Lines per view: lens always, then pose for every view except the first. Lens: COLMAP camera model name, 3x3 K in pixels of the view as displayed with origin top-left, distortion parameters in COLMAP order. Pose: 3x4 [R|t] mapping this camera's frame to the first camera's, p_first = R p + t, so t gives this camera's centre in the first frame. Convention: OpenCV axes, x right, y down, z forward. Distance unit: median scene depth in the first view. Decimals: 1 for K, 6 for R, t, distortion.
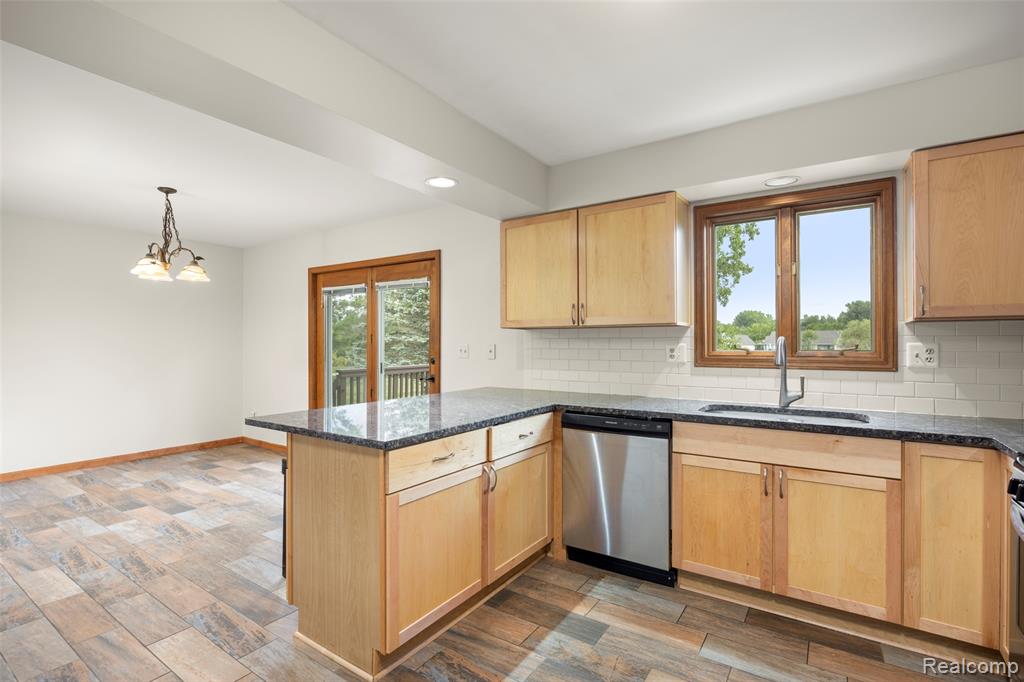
lens RADIAL K [[484.0, 0, 512.0], [0, 484.0, 341.0], [0, 0, 1]] dist [-0.003879, 0.000450]
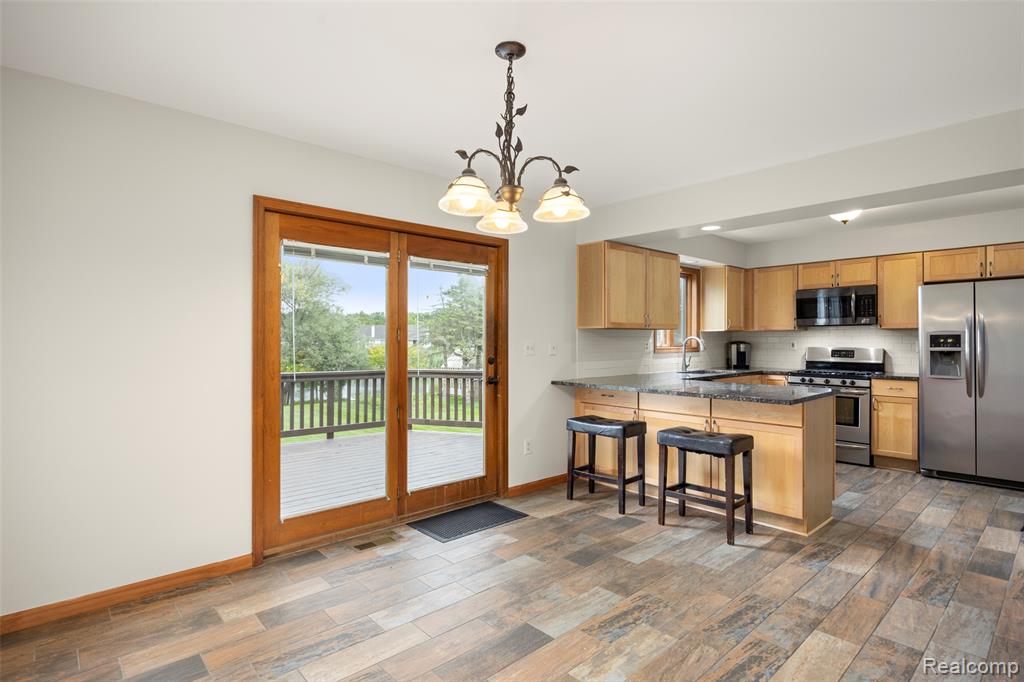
lens RADIAL K [[517.7, 0, 507.2], [0, 517.7, 341.1], [0, 0, 1]] dist [-0.009102, 0.000129]
pose [[0.235645, 0.000657, 0.971839, -1.471818], [0.003192, 0.999994, -0.001450, 0.009091], [-0.971834, 0.003444, 0.235641, 1.019036]]
